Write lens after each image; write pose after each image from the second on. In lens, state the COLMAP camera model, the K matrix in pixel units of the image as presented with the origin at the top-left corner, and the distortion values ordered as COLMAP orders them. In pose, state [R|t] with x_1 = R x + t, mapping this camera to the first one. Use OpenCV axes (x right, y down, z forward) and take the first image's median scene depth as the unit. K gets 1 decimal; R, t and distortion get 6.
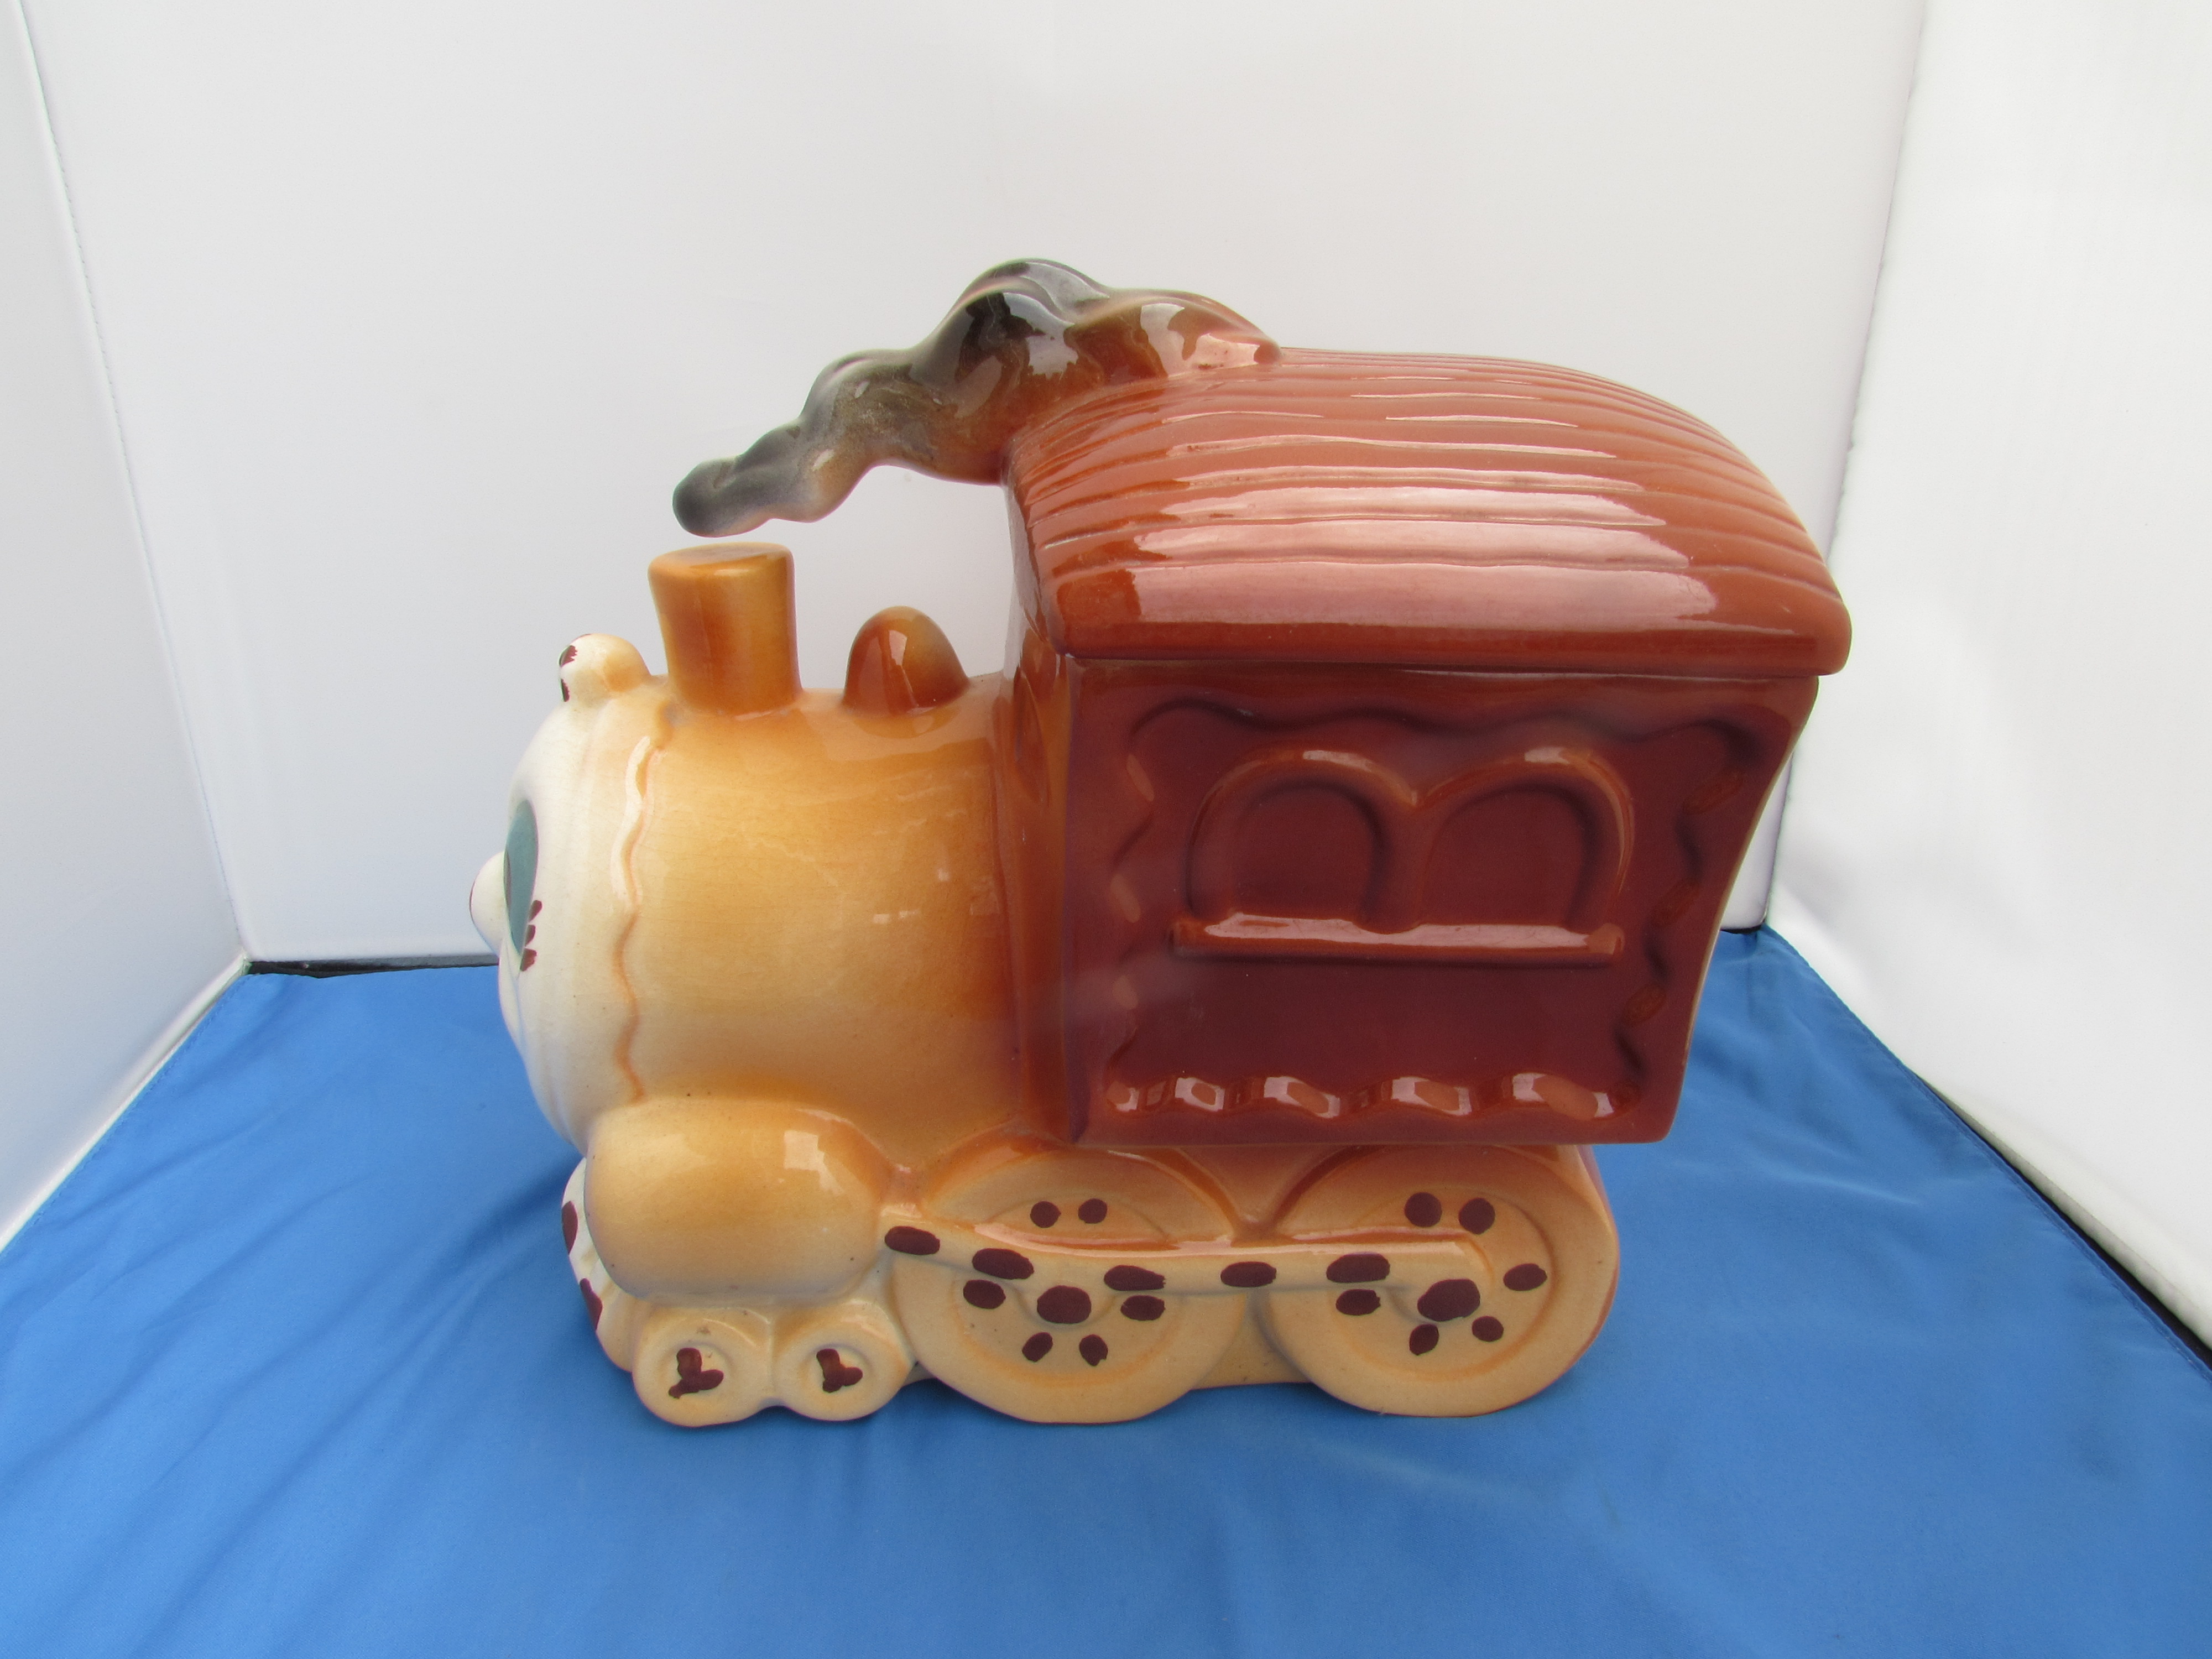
lens RADIAL K [[1535.6, 0, 1112.2], [0, 1535.6, 848.4], [0, 0, 1]] dist [-0.007327, -0.004177]
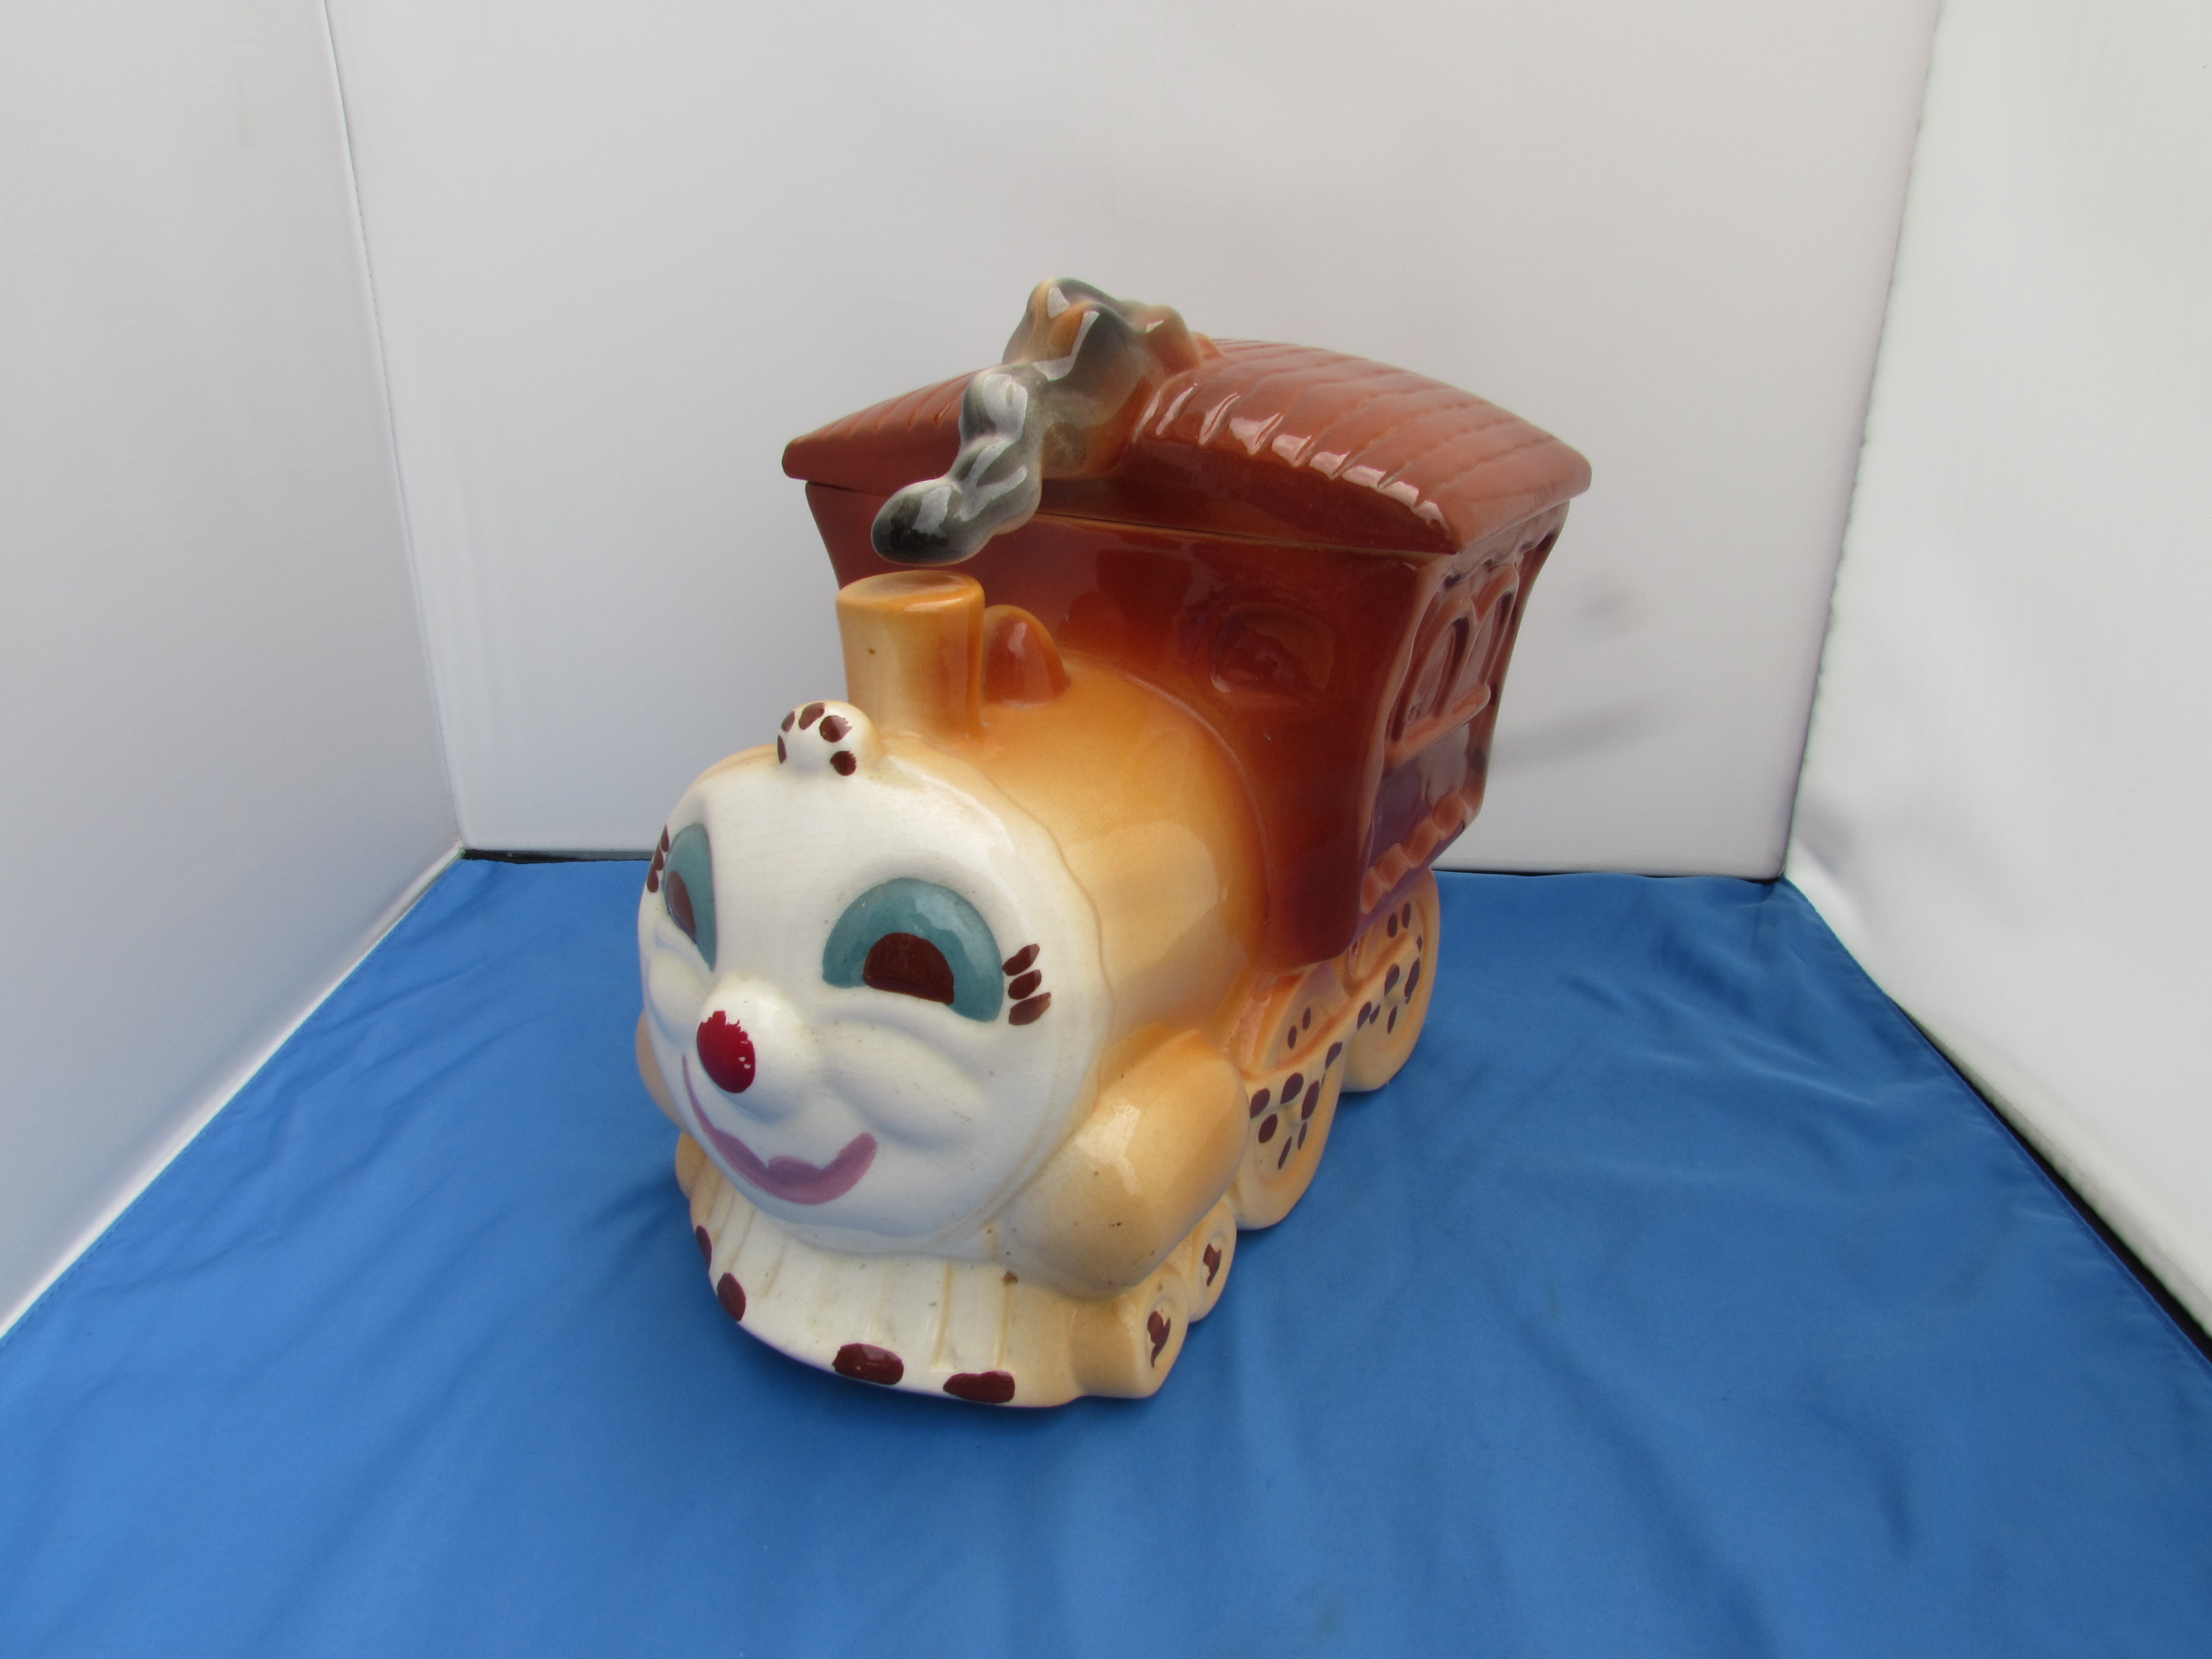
lens RADIAL K [[1535.6, 0, 1116.6], [0, 1535.6, 842.3], [0, 0, 1]] dist [-0.007327, -0.004177]
pose [[0.995823, 0.040371, -0.081893, 0.045528], [-0.041026, 0.999138, -0.006338, 0.061998], [0.081567, 0.009671, 0.996621, -0.166762]]
